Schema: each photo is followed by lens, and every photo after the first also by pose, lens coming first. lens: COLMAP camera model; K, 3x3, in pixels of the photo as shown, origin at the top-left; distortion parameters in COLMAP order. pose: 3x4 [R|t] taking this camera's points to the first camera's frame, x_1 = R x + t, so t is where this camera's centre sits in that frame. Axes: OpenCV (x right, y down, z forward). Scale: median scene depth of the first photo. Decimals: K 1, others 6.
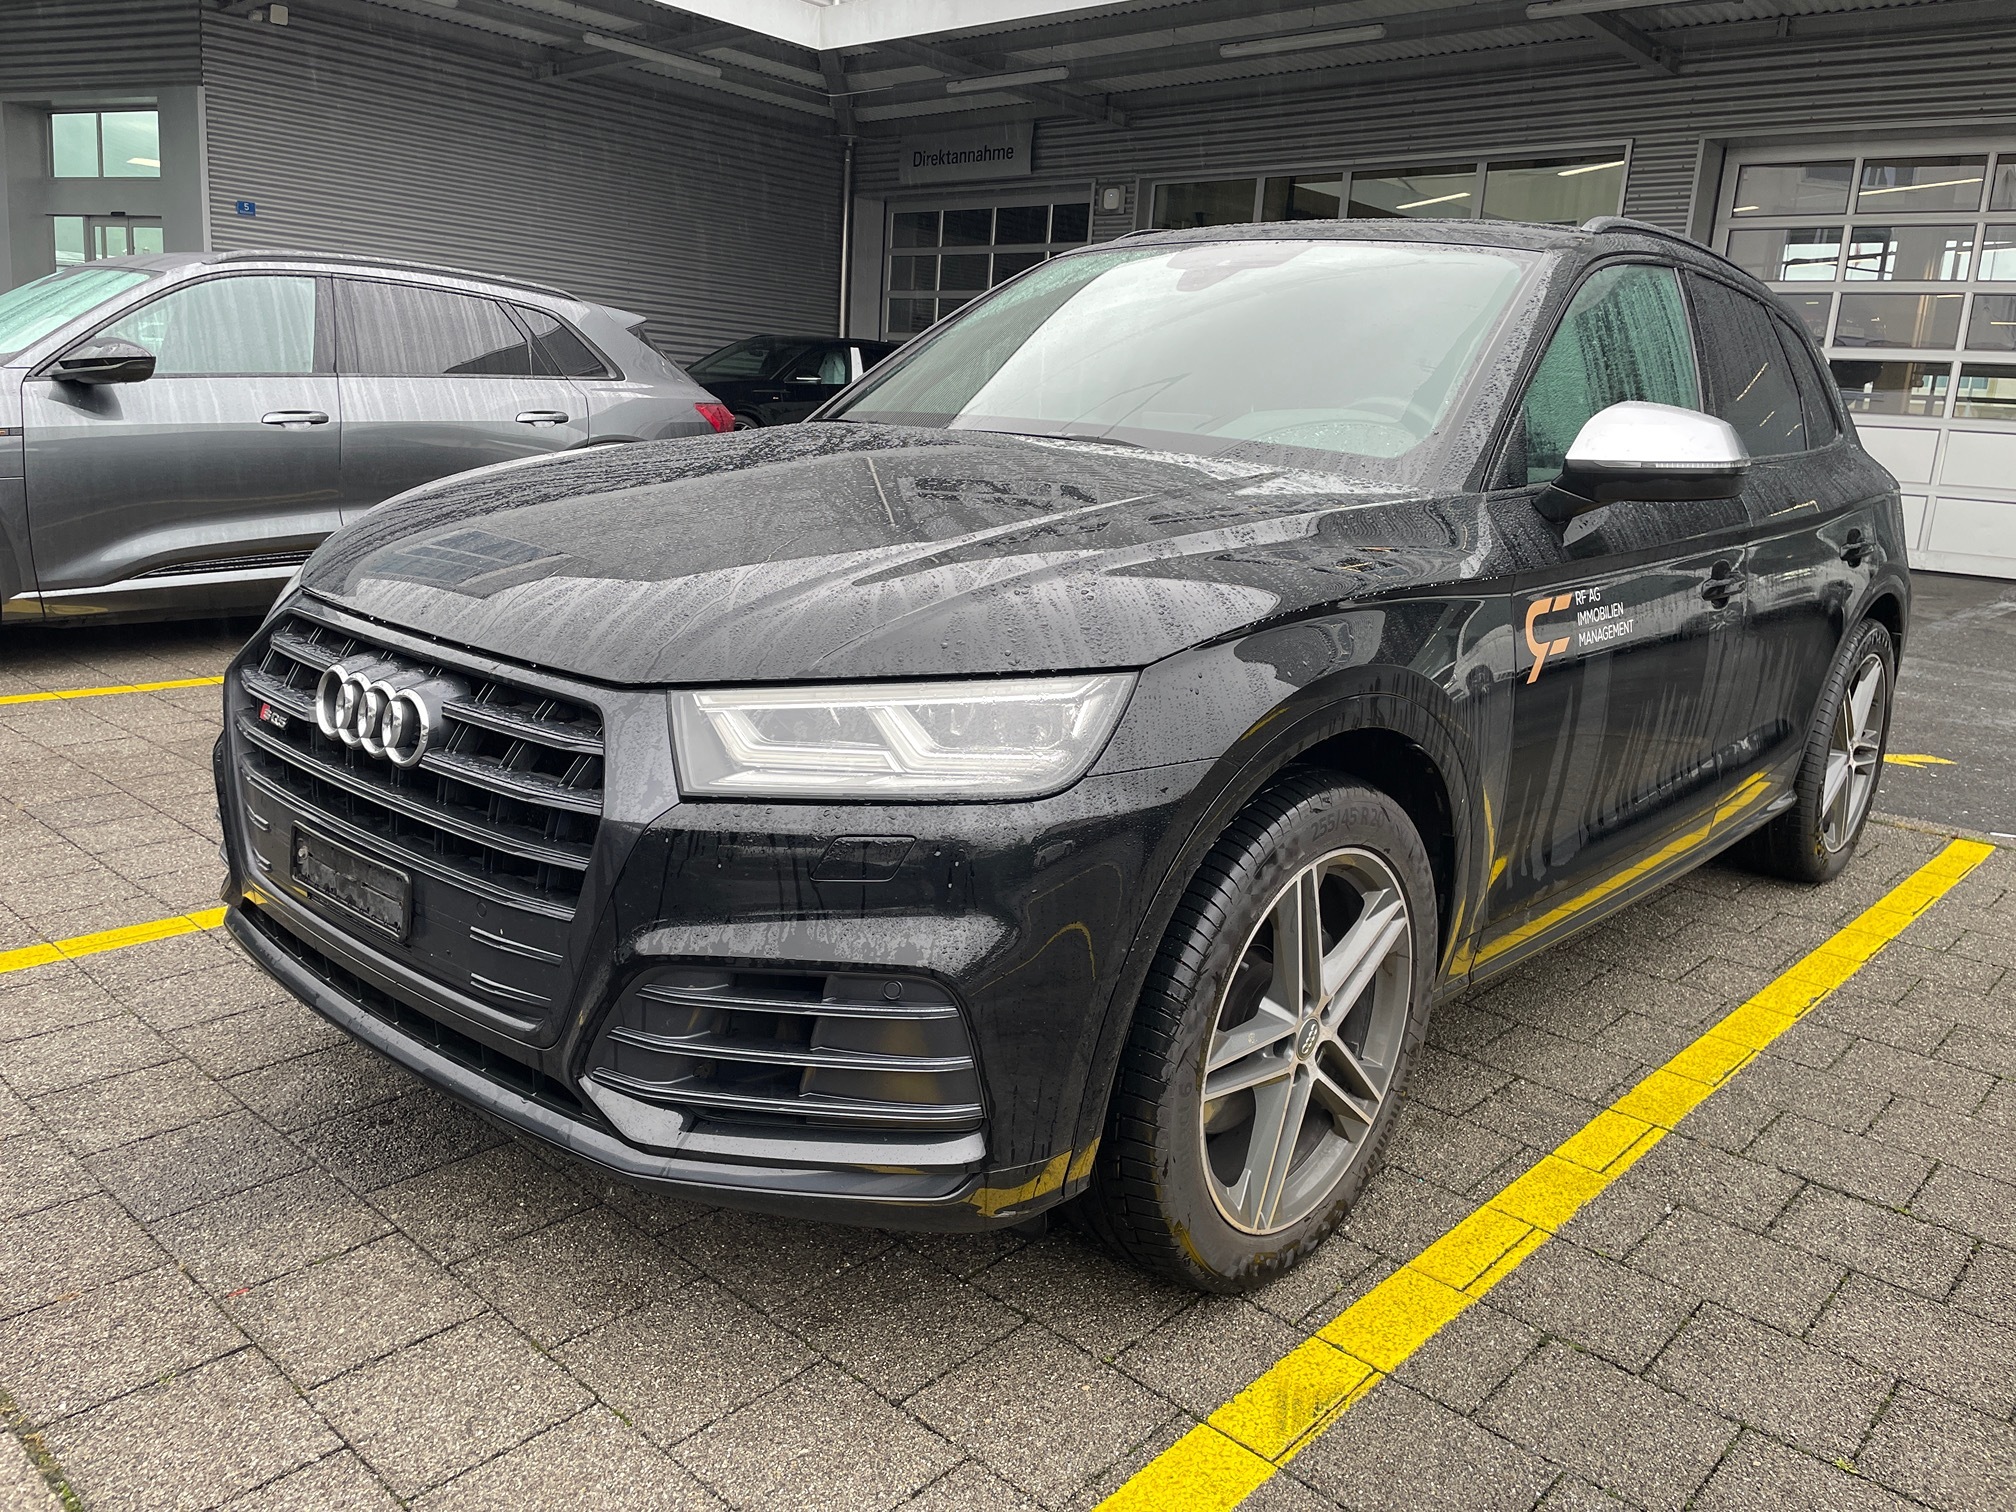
lens RADIAL K [[1525.8, 0, 976.7], [0, 1525.8, 735.7], [0, 0, 1]] dist [0.112593, -0.147713]
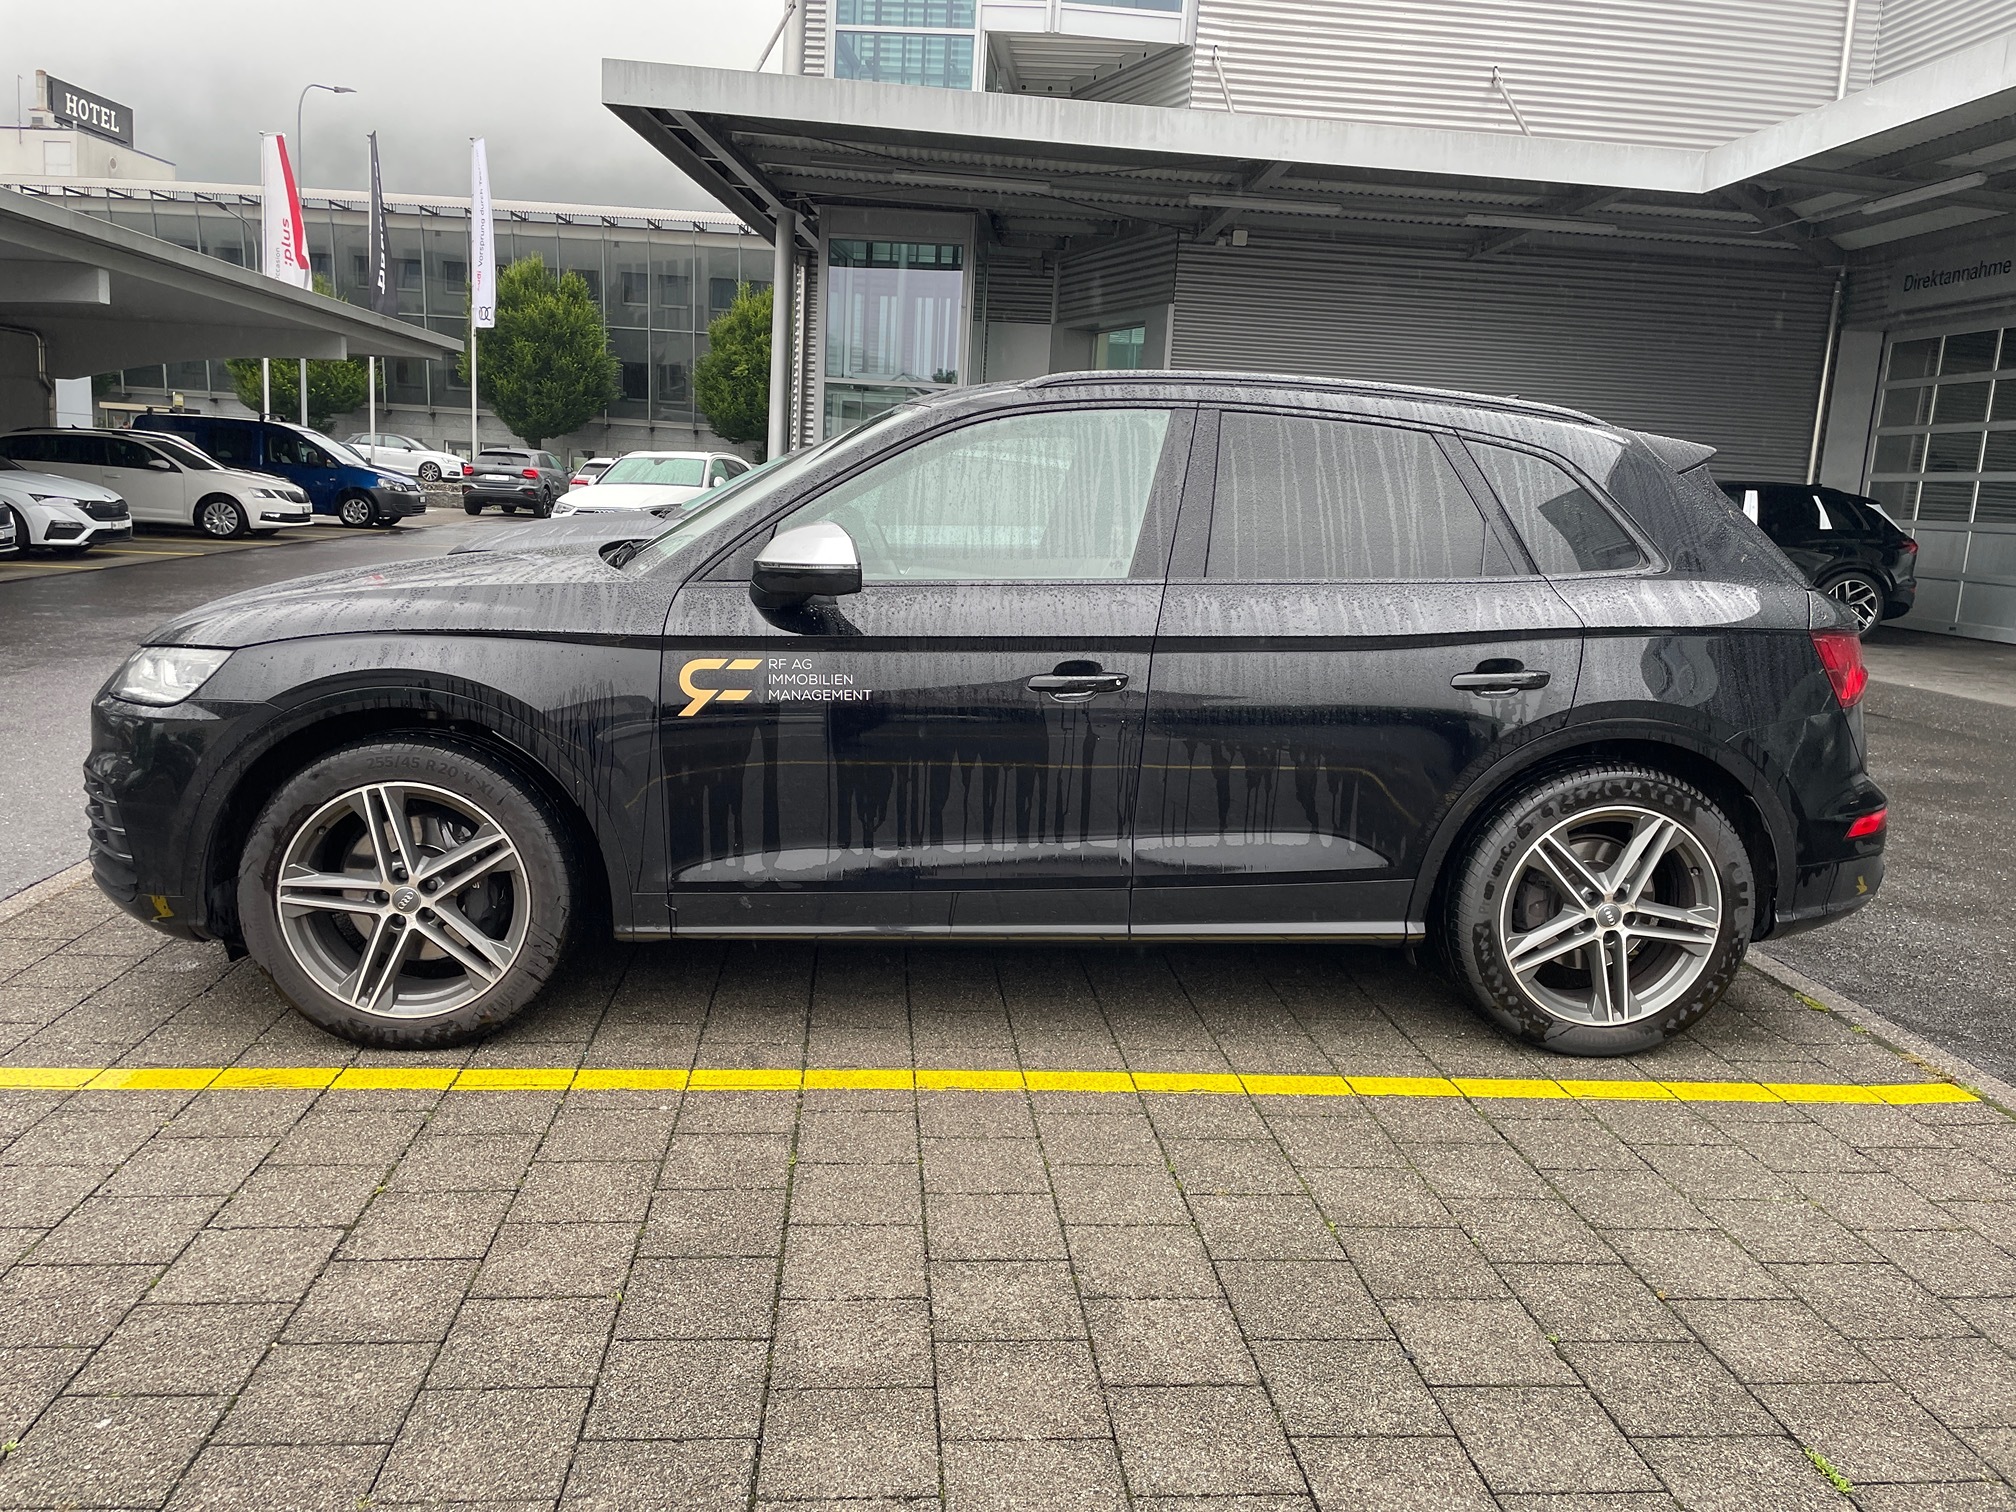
lens RADIAL K [[1530.5, 0, 1002.8], [0, 1530.5, 749.6], [0, 0, 1]] dist [0.114056, -0.156548]
pose [[0.730129, 0.092889, -0.676966, 1.244740], [-0.153175, 0.987753, -0.029672, -0.005389], [0.665920, 0.125359, 0.735416, 0.140226]]
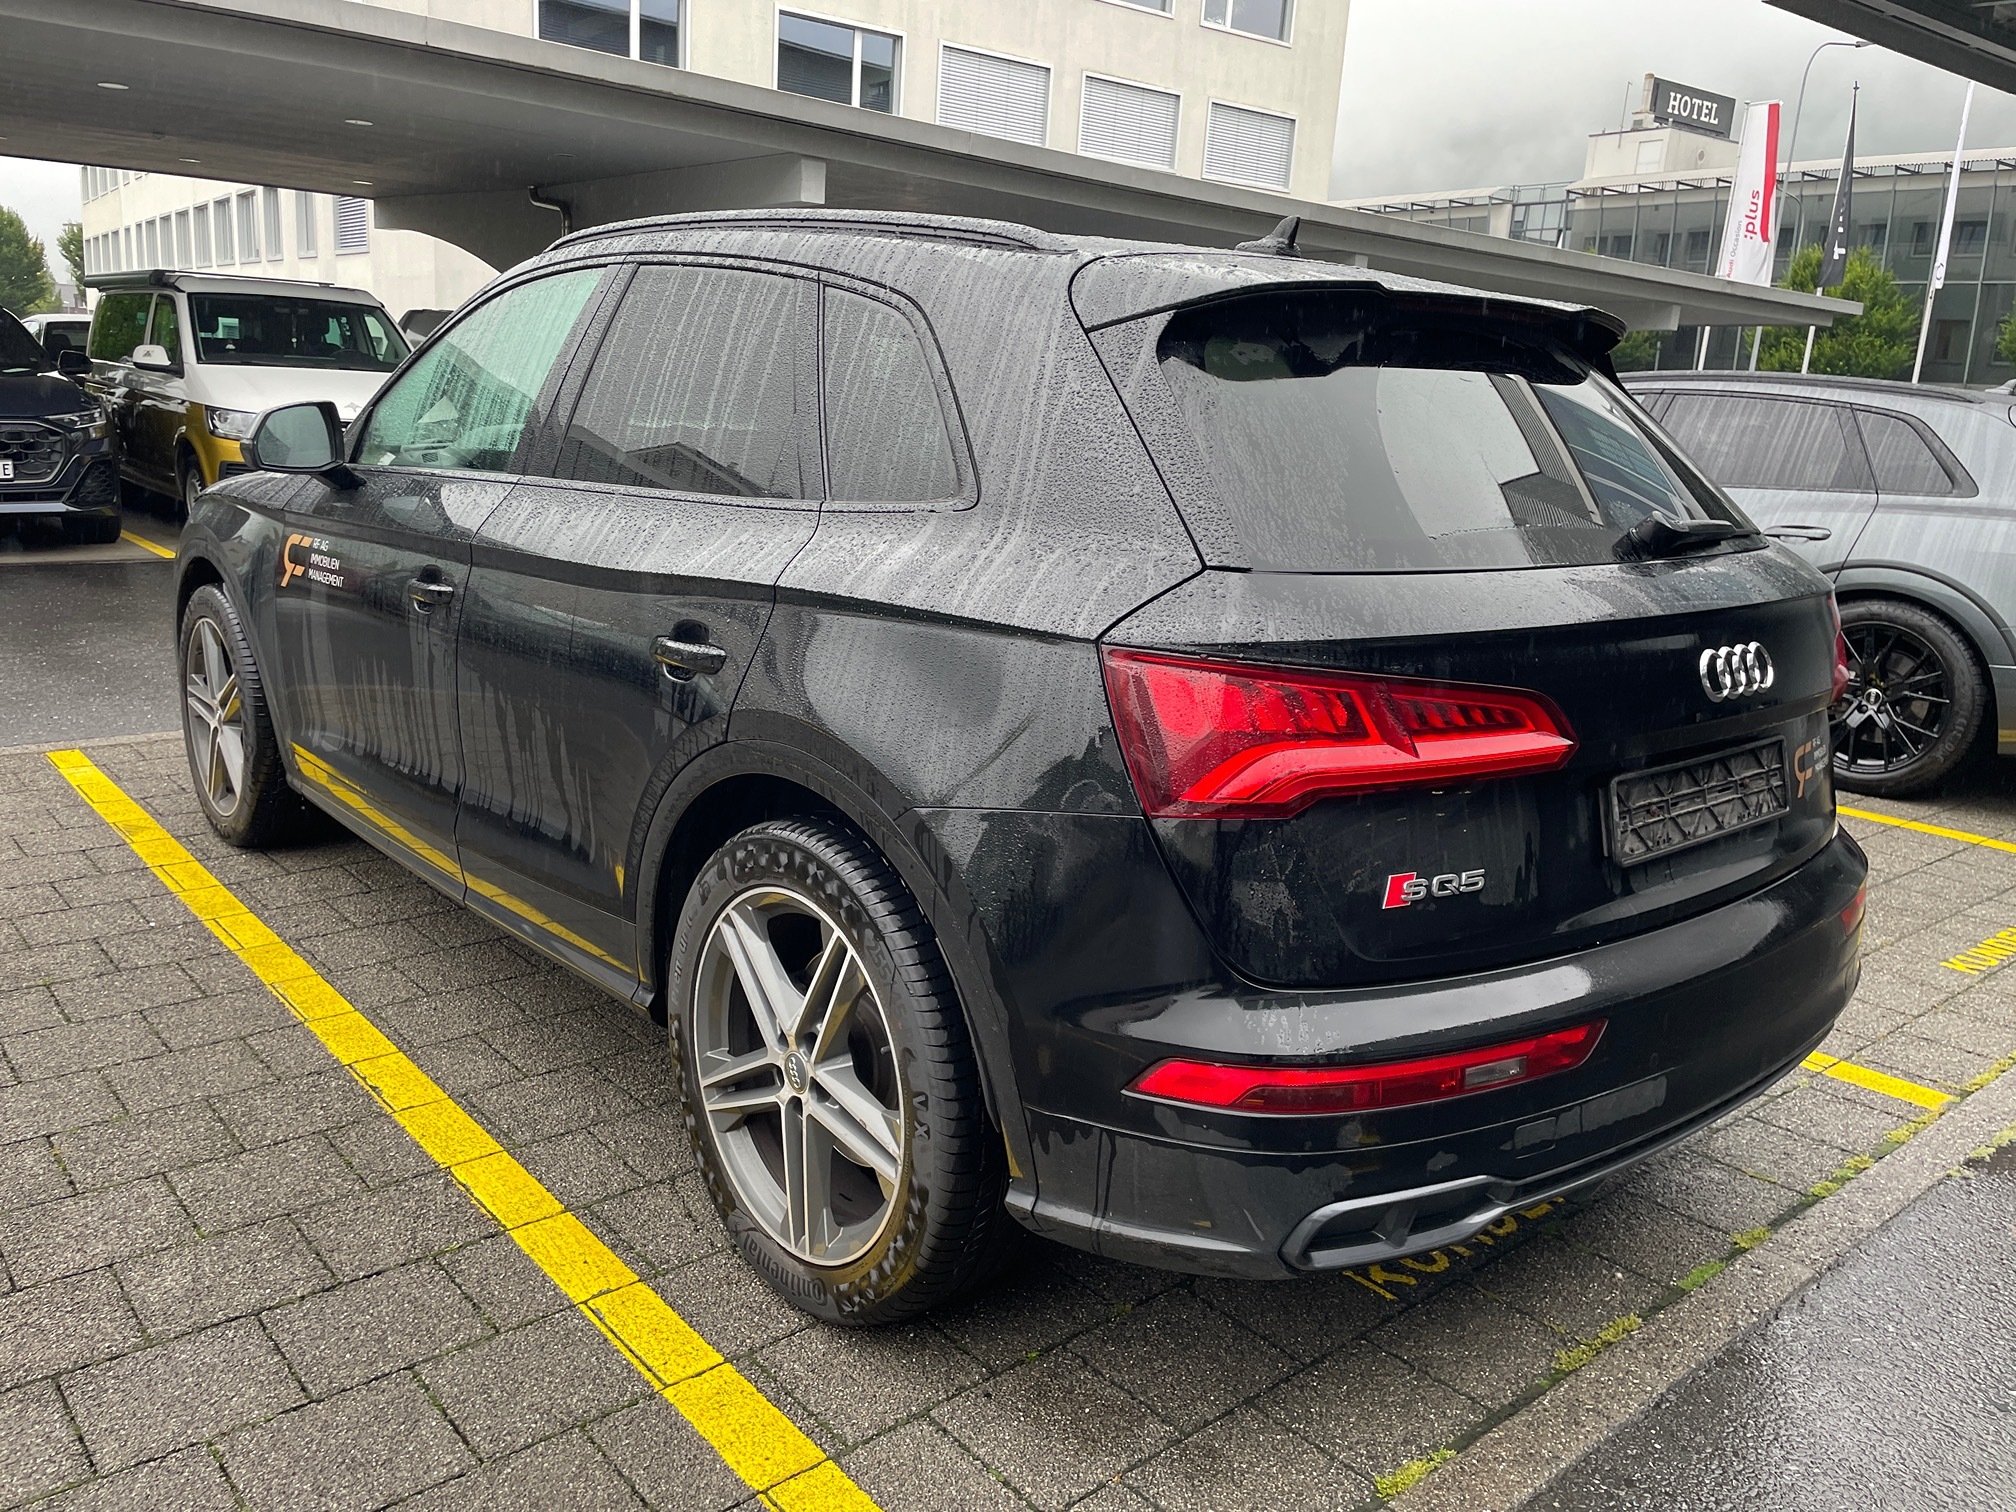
lens RADIAL K [[1525.8, 0, 976.7], [0, 1525.8, 735.7], [0, 0, 1]] dist [0.112593, -0.147713]
pose [[-0.117668, 0.156406, -0.980659, 1.457714], [-0.275501, 0.943614, 0.183555, -0.294292], [0.954072, 0.291771, -0.067943, 1.466006]]
